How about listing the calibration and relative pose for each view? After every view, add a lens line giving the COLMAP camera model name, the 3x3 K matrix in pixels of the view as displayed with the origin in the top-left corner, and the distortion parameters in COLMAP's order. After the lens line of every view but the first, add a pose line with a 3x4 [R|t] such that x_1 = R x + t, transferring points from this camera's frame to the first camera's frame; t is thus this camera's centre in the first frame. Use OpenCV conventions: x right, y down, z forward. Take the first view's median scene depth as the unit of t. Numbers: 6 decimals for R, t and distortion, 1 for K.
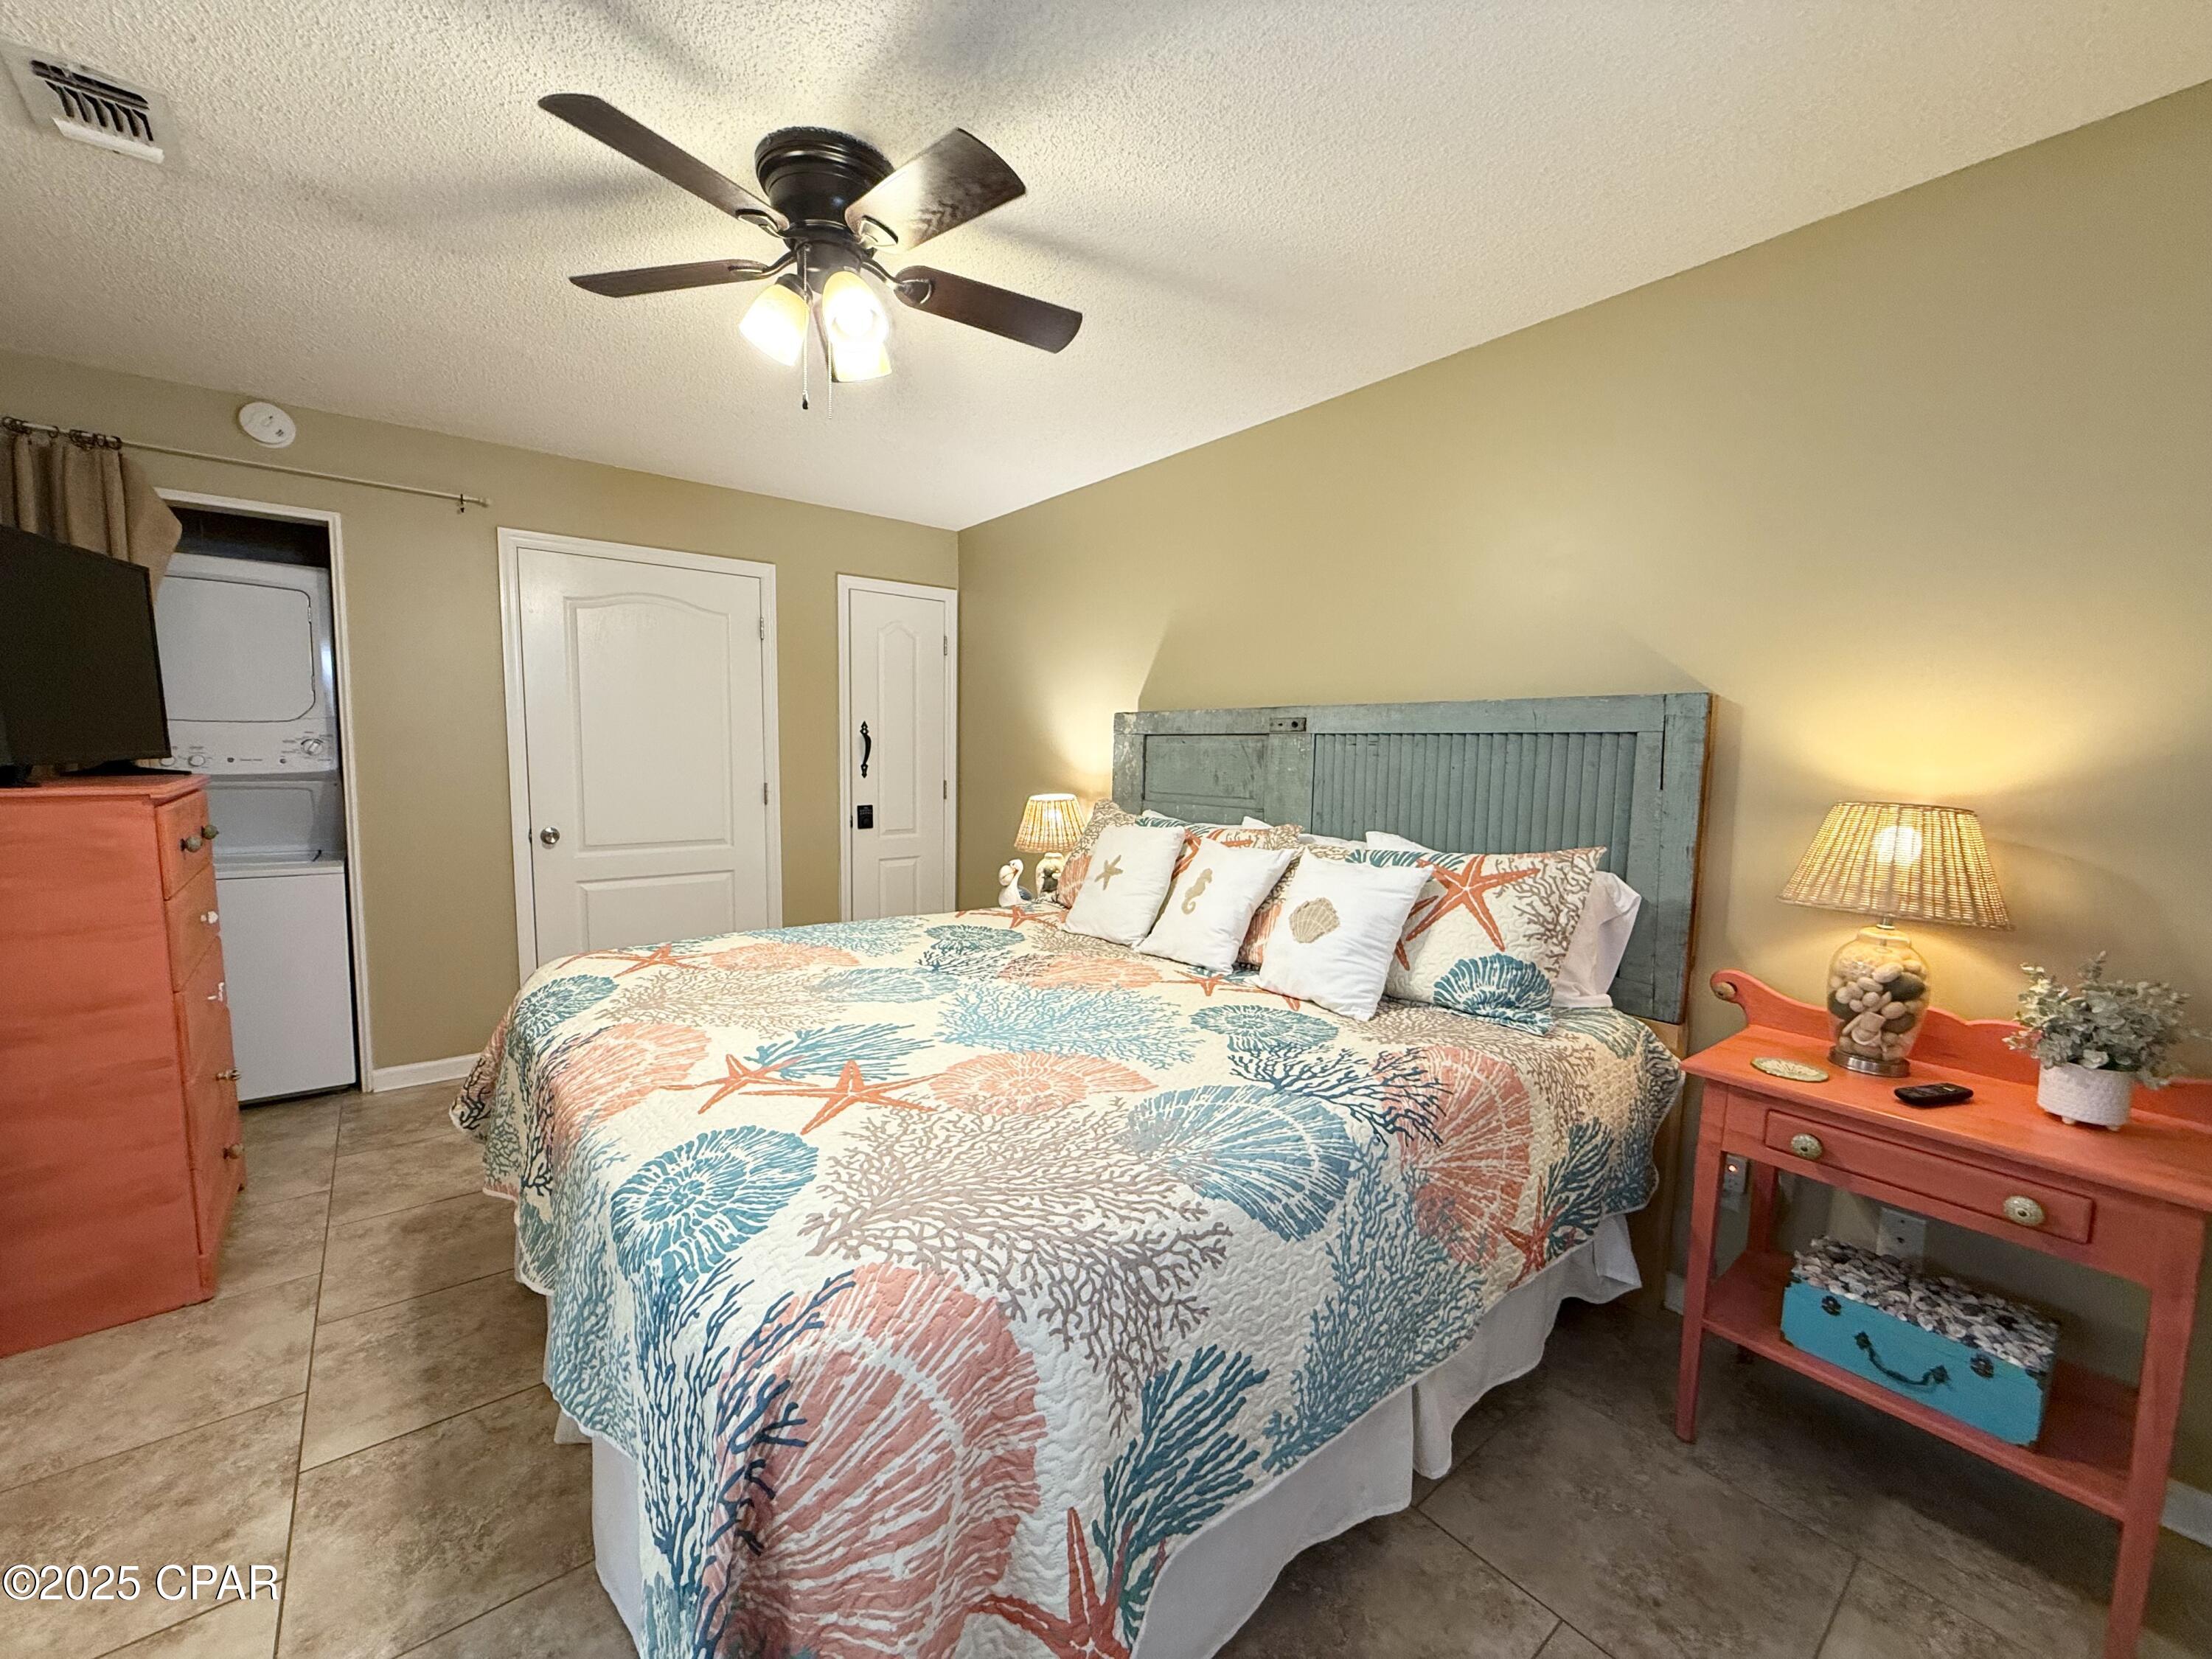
lens RADIAL K [[879.3, 0, 1098.9], [0, 879.3, 830.7], [0, 0, 1]] dist [0.000709, -0.000411]
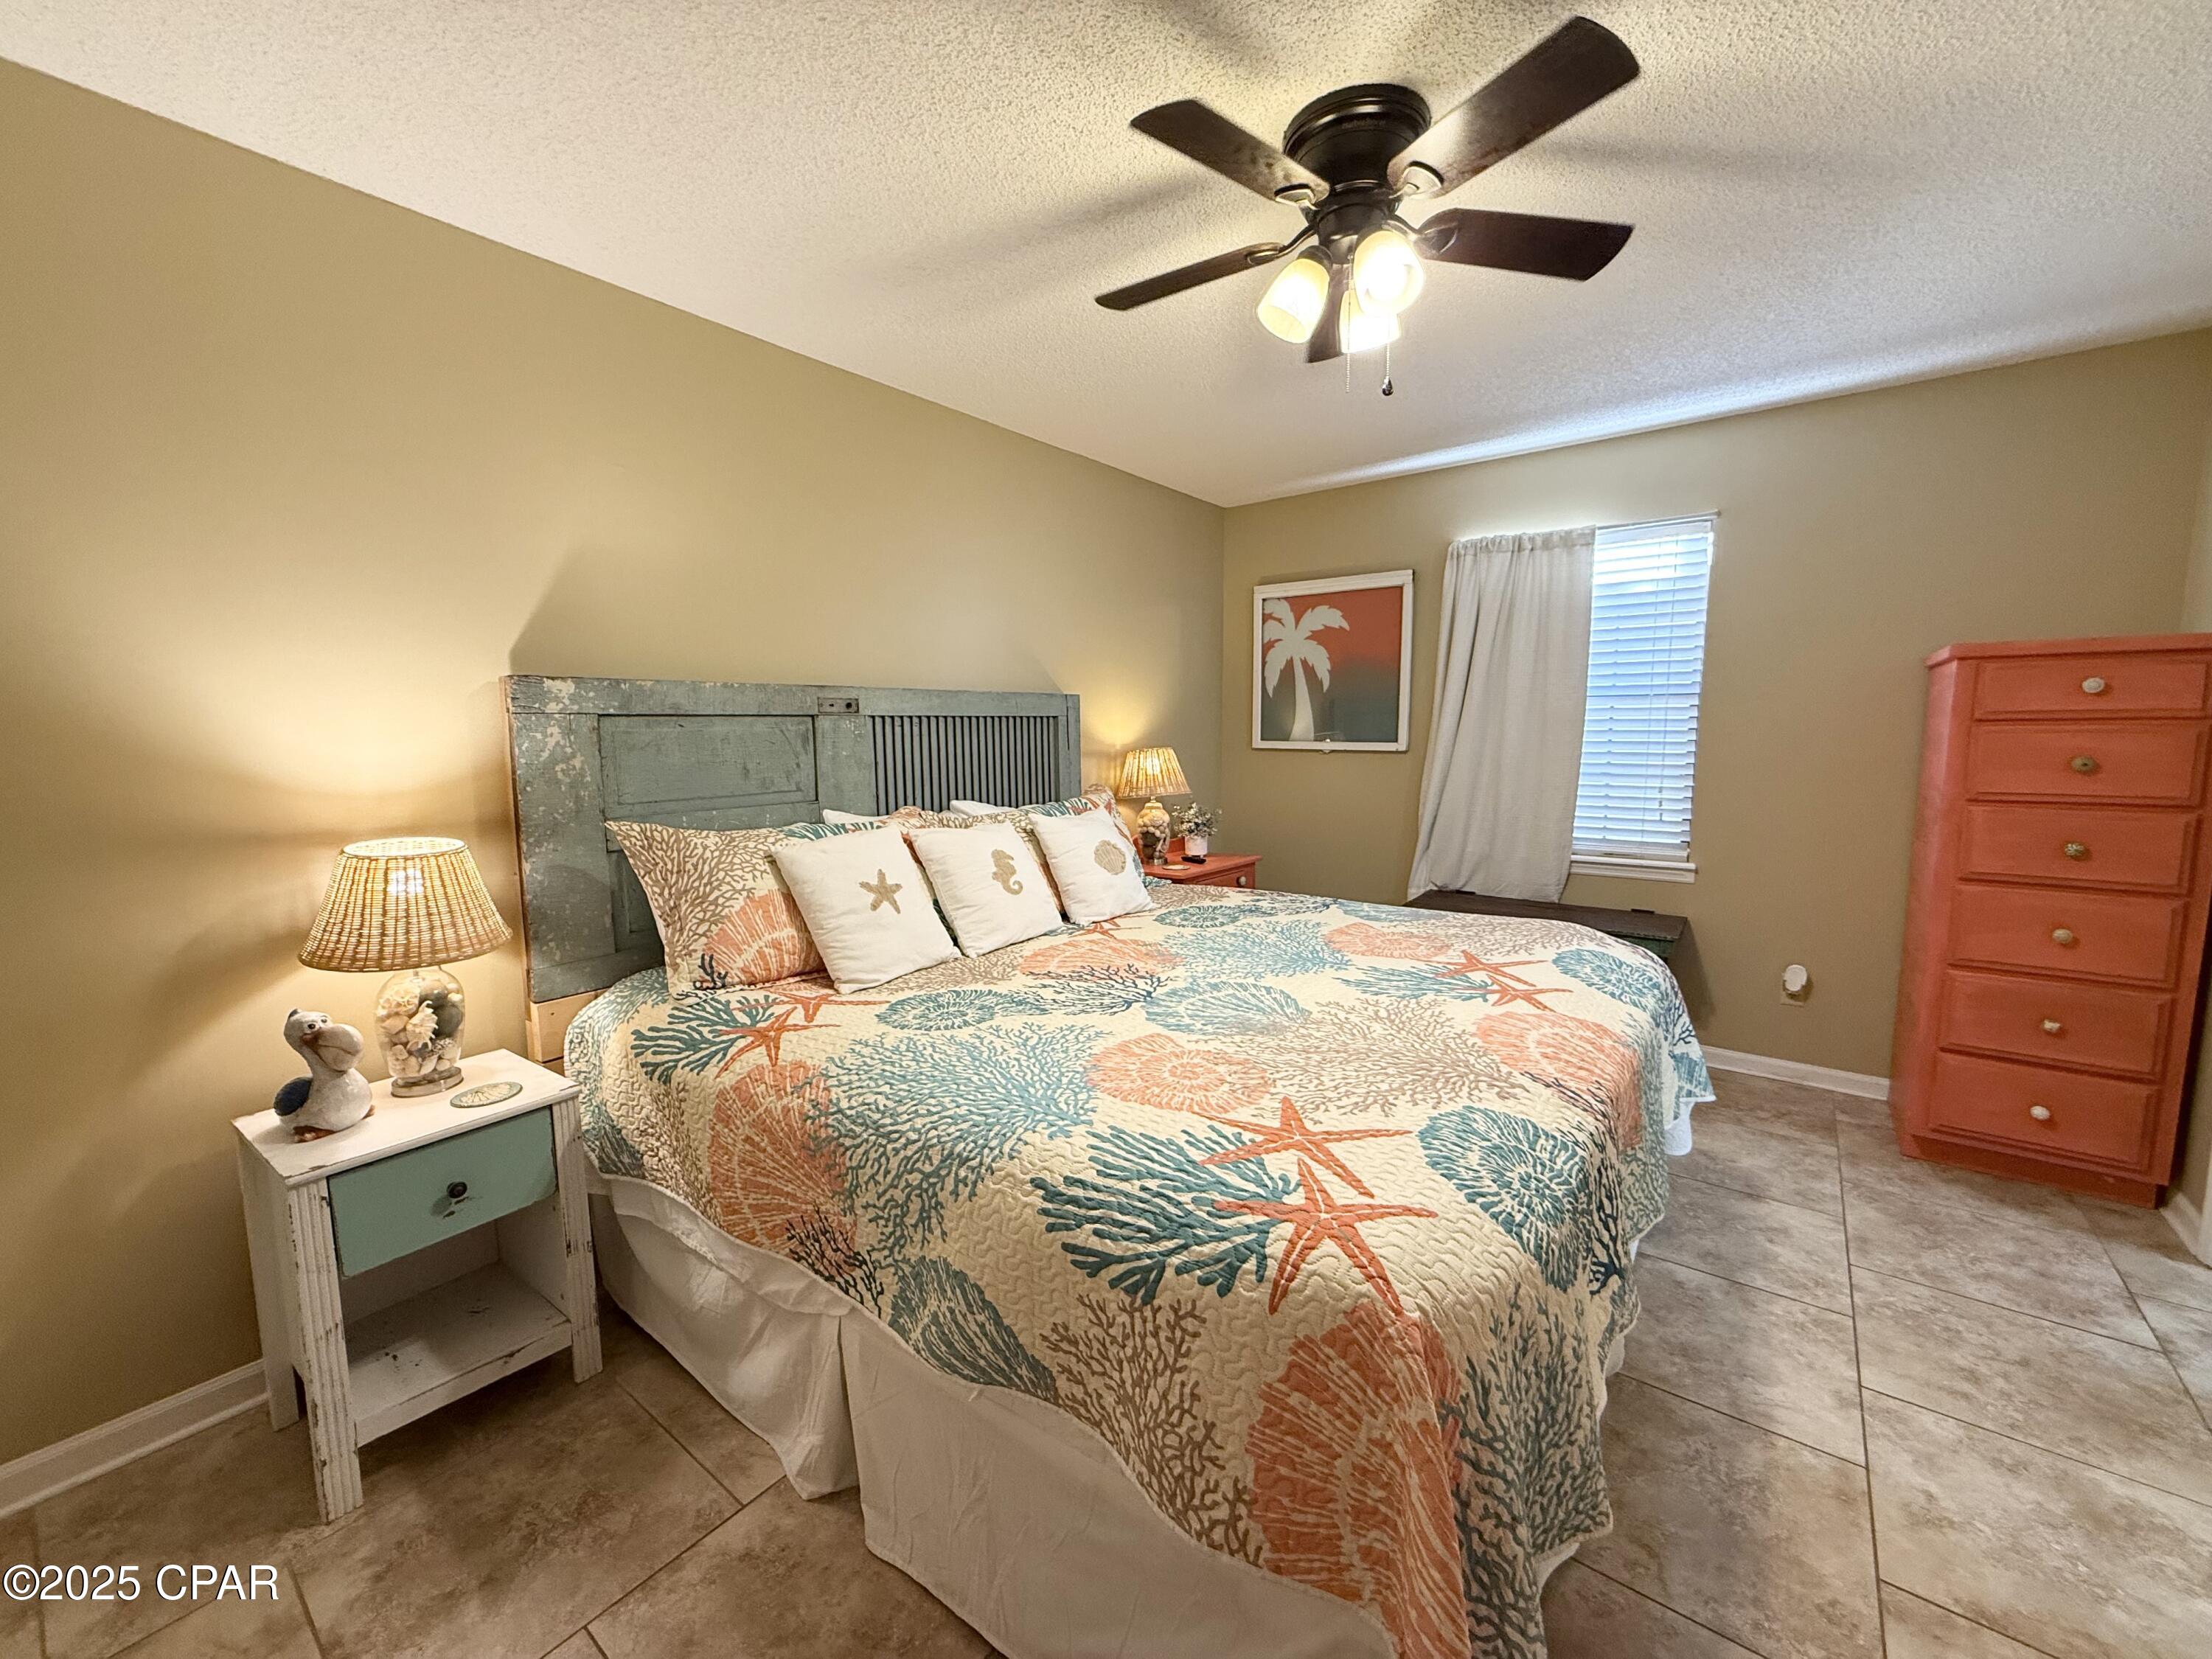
lens RADIAL K [[879.3, 0, 1098.9], [0, 879.3, 830.7], [0, 0, 1]] dist [0.000709, -0.000411]
pose [[-0.227813, -0.127877, 0.965271, -1.403398], [0.097439, 0.983369, 0.153271, -0.195306], [-0.968817, 0.128973, -0.211564, 1.742976]]
